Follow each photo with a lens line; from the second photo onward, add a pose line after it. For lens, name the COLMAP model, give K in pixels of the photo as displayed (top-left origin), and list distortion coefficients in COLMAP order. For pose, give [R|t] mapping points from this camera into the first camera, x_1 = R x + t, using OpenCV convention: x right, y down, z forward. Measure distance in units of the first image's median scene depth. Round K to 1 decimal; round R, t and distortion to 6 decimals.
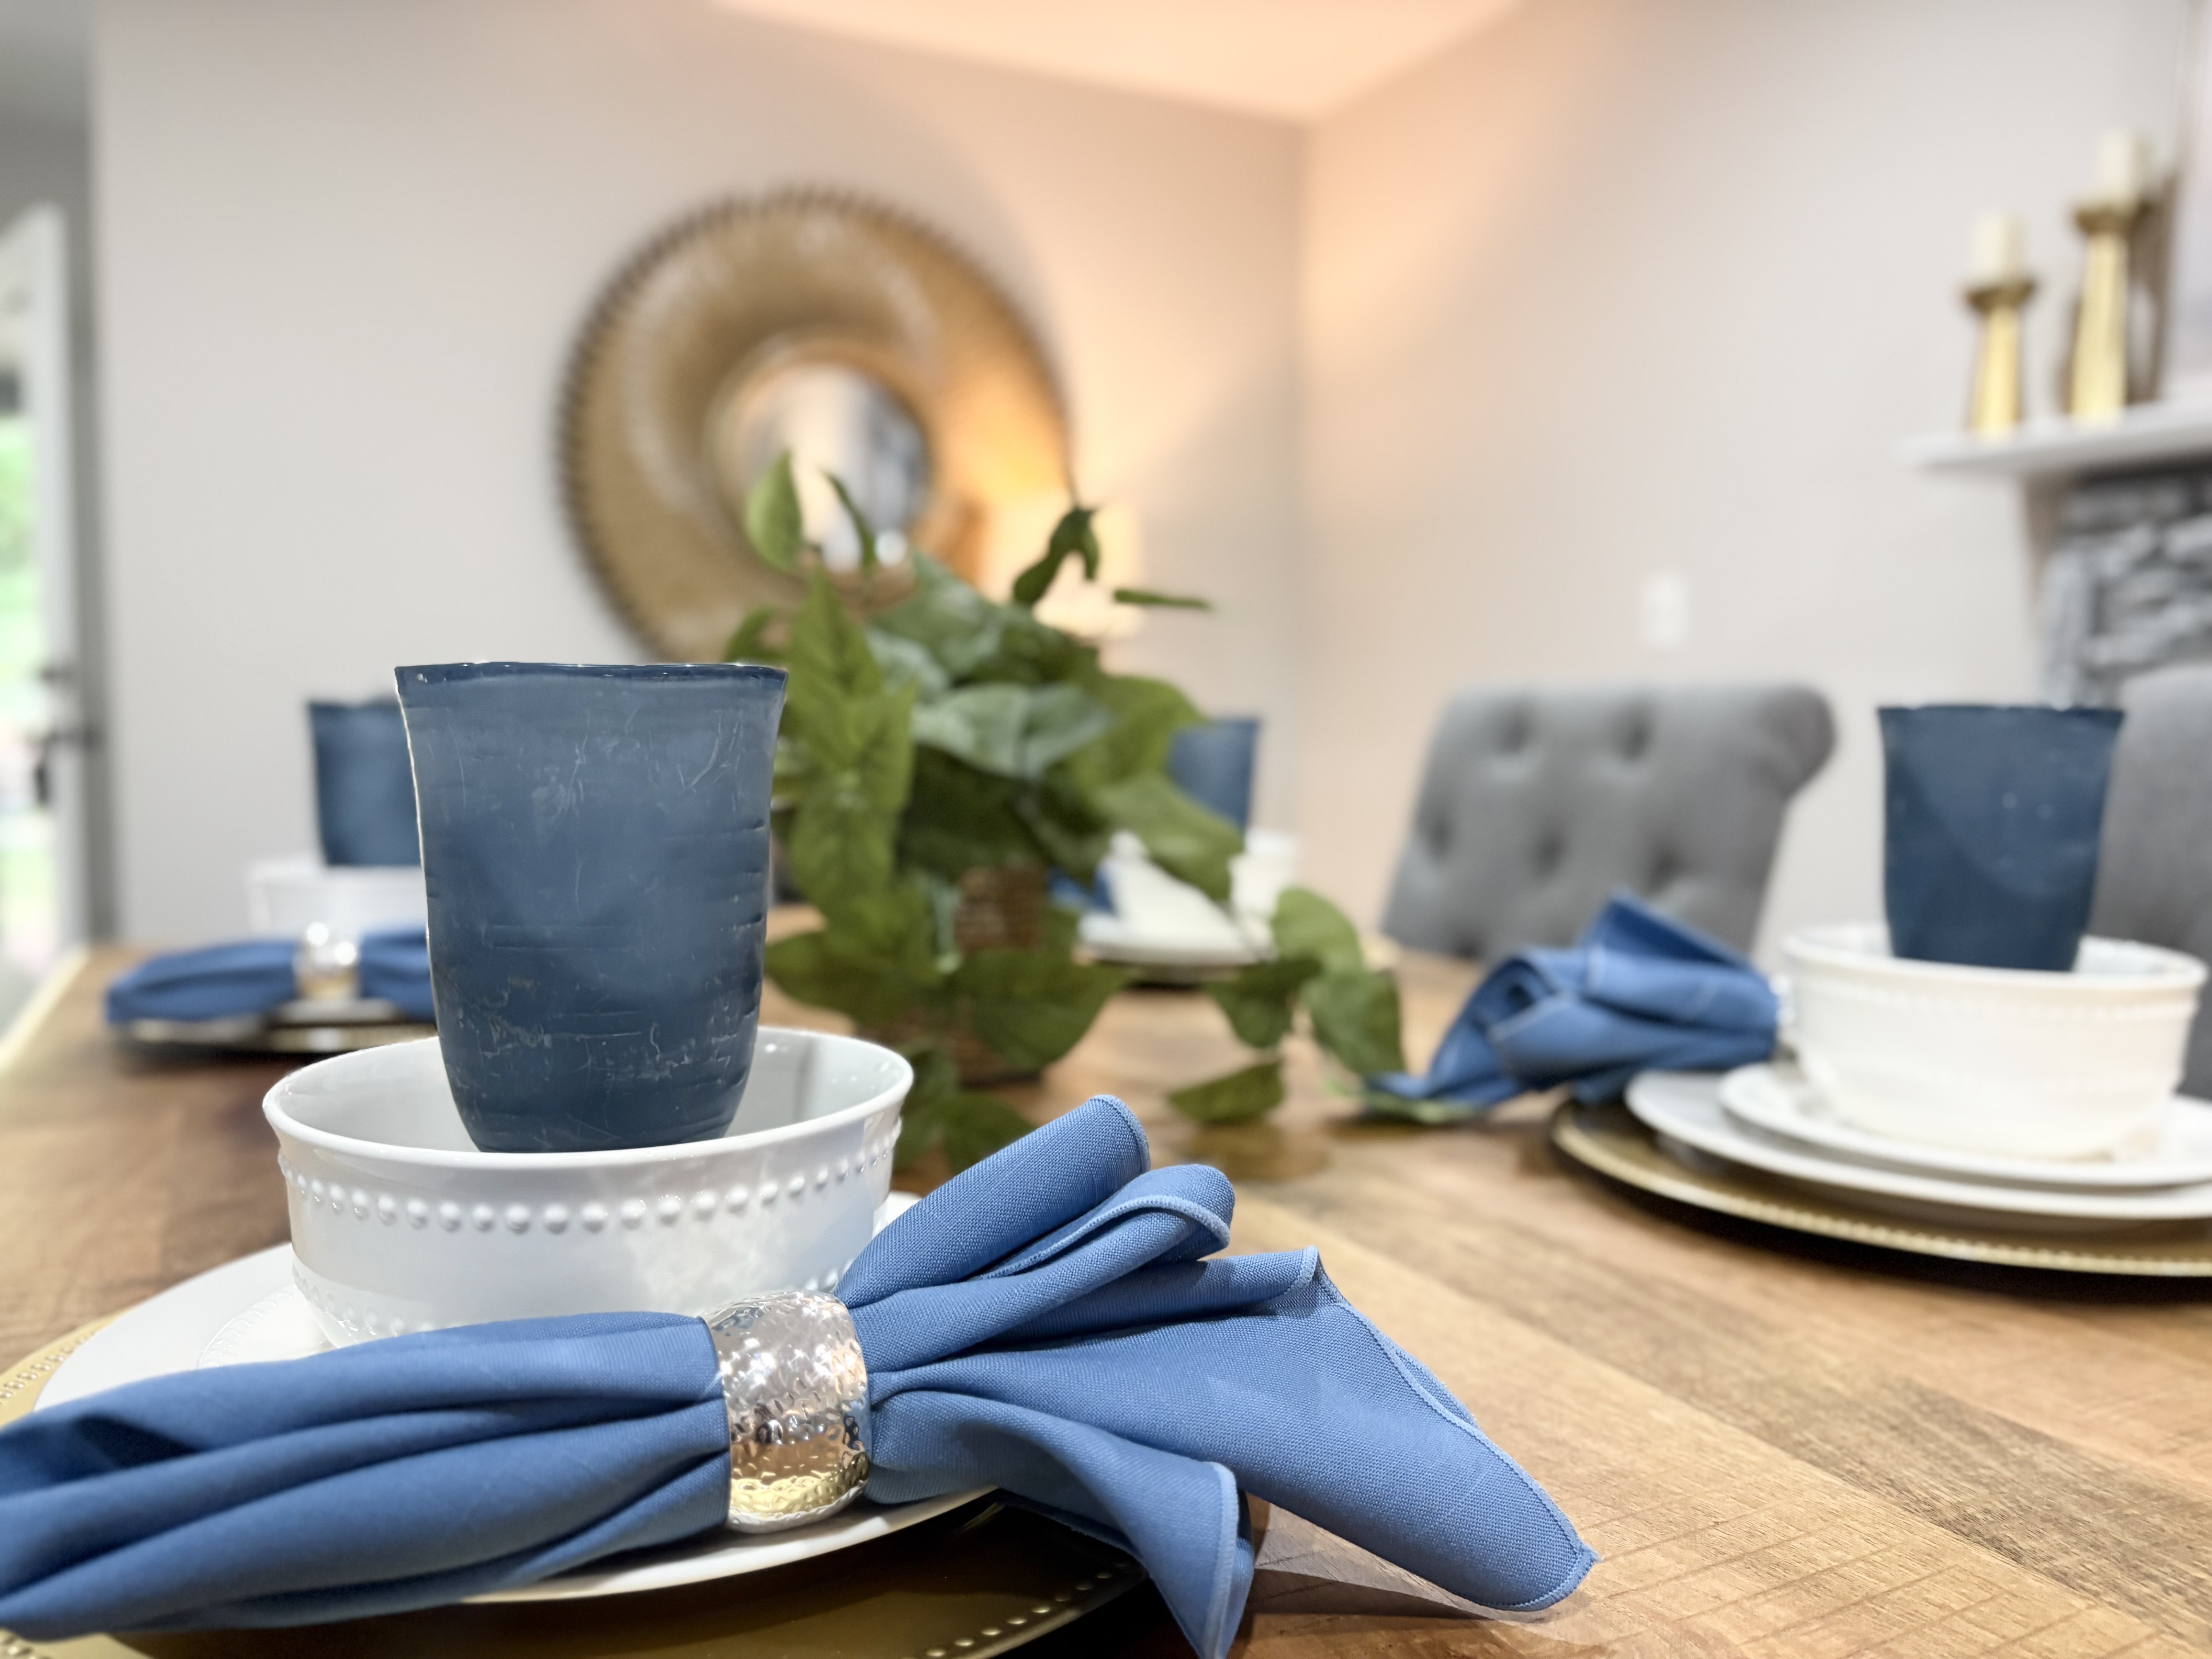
lens RADIAL K [[1679.3, 0, 1125.8], [0, 1679.3, 837.1], [0, 0, 1]] dist [0.033475, -0.003420]
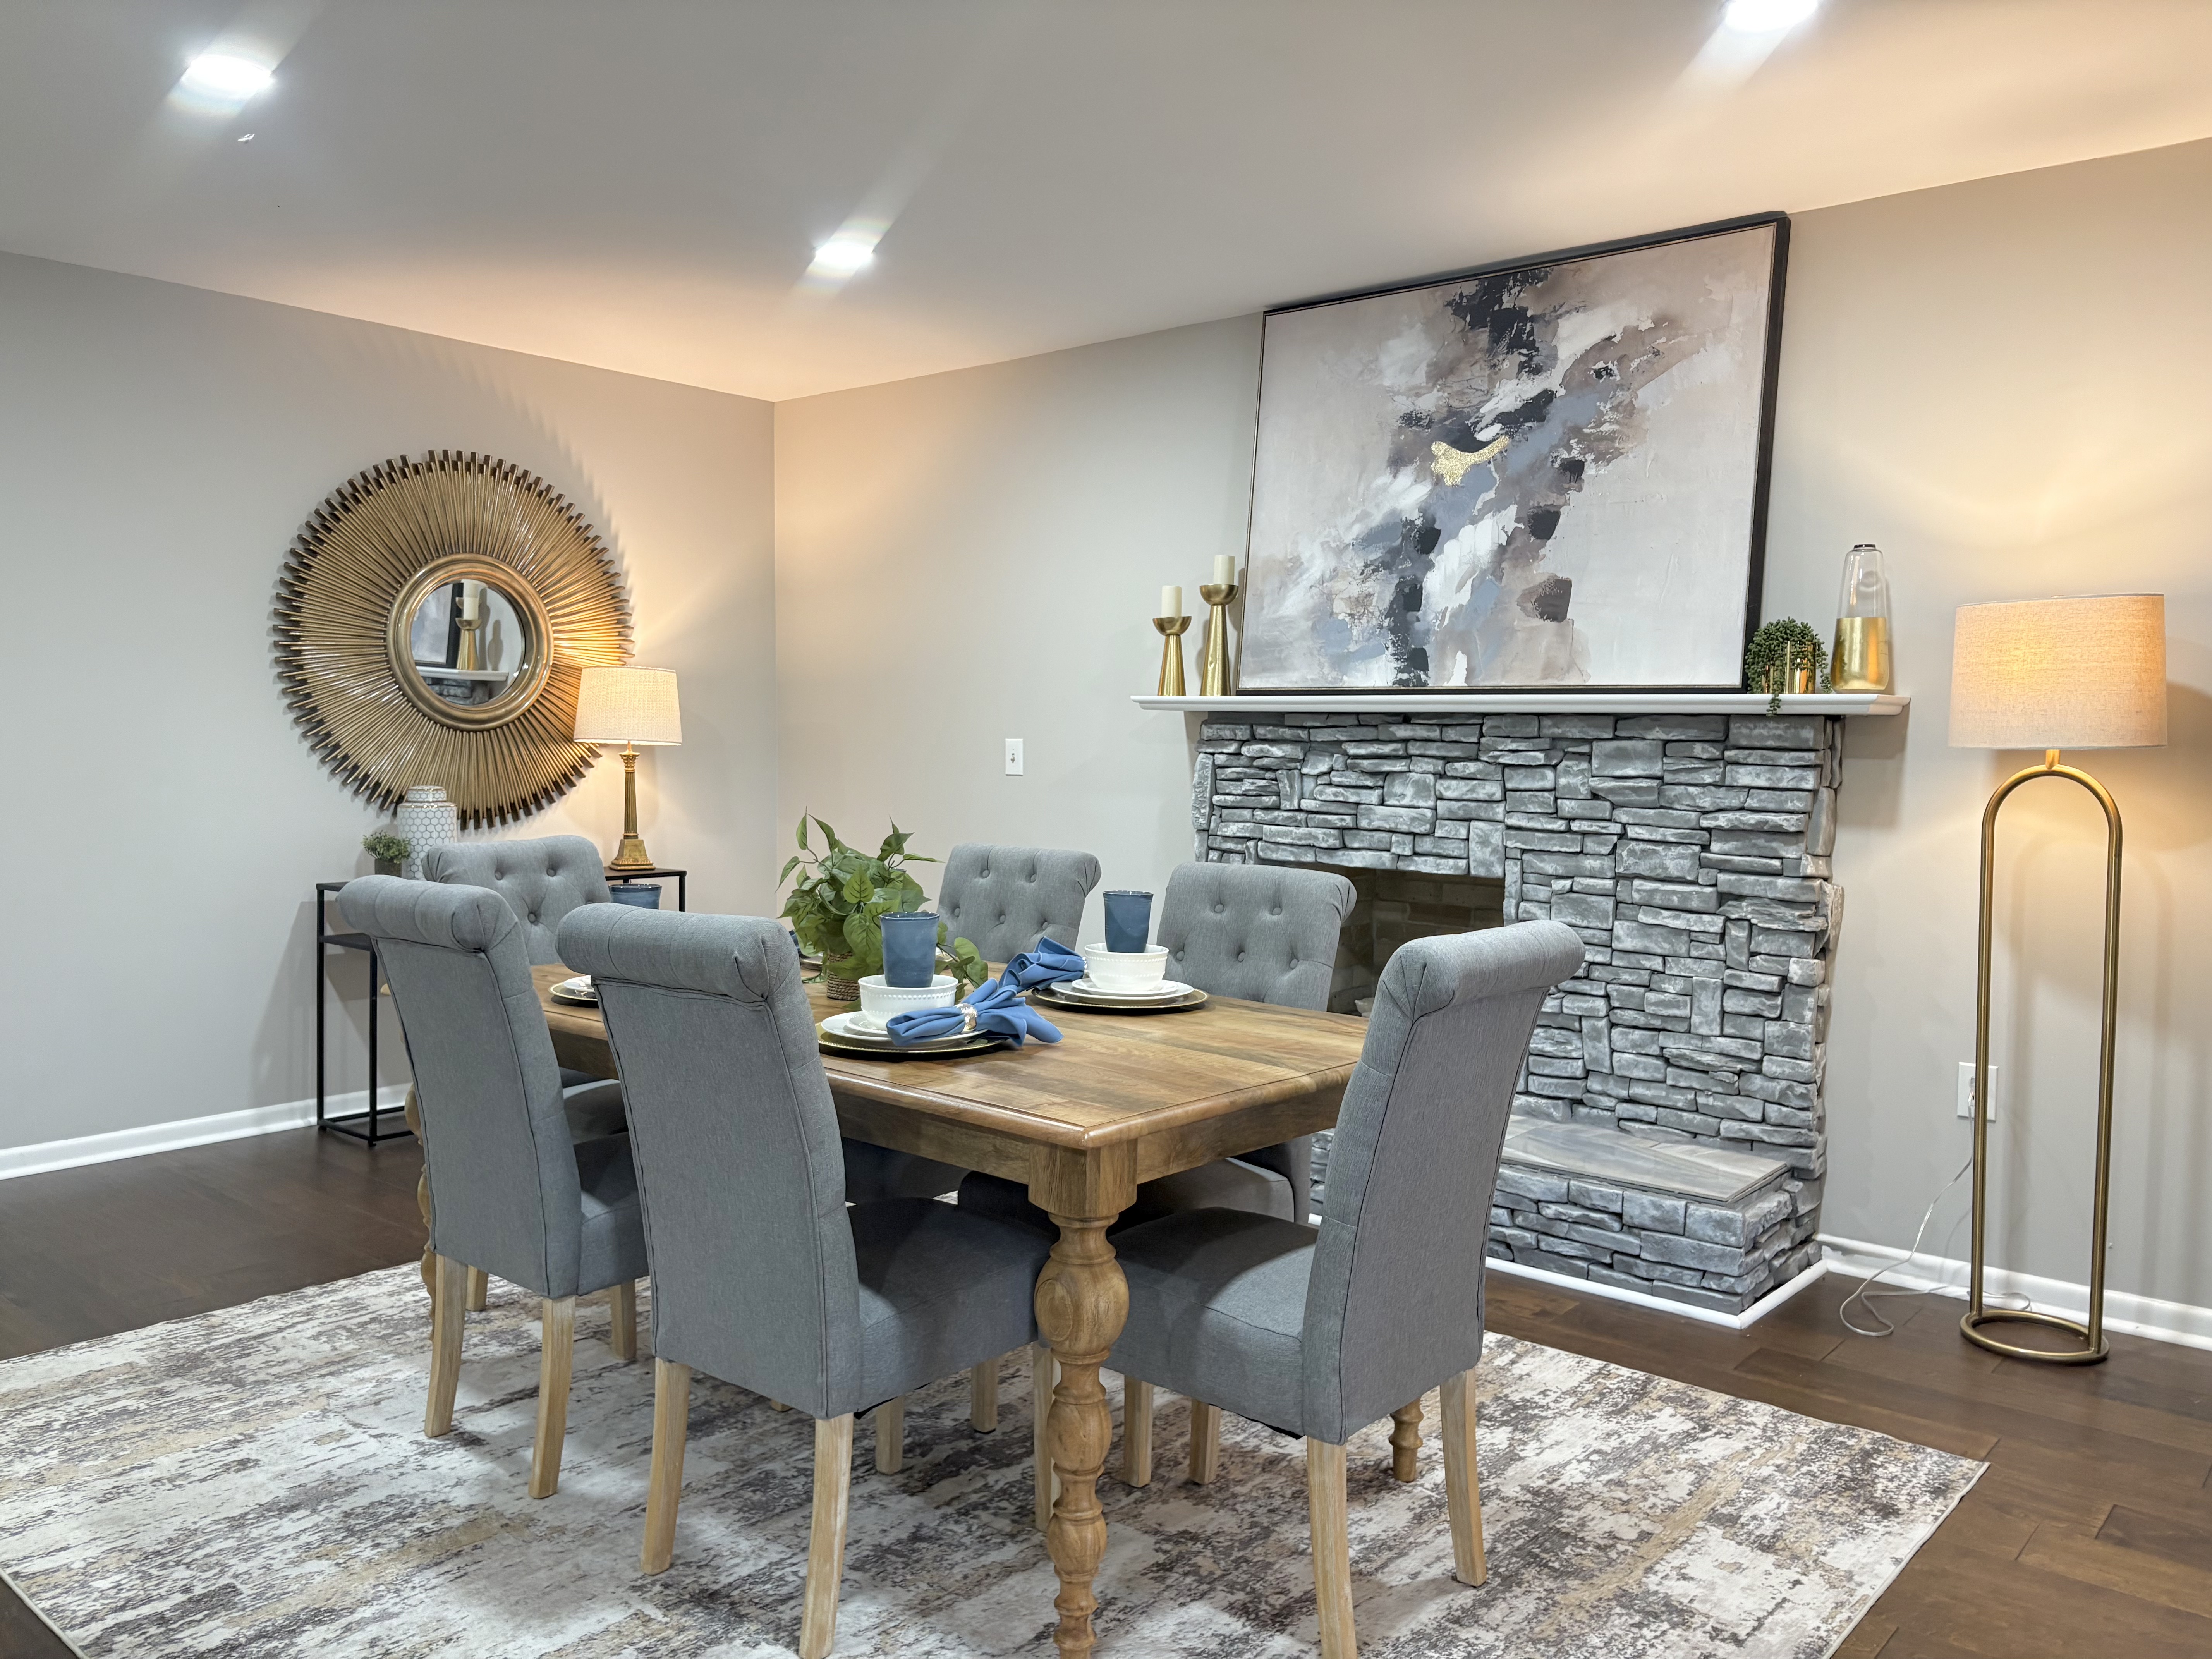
lens RADIAL K [[1679.3, 0, 1103.7], [0, 1679.3, 831.2], [0, 0, 1]] dist [0.033475, -0.003420]
pose [[0.926086, -0.014800, 0.377023, -0.602374], [0.015860, 0.999874, 0.000294, -0.122291], [-0.376980, 0.005708, 0.926204, -1.532815]]
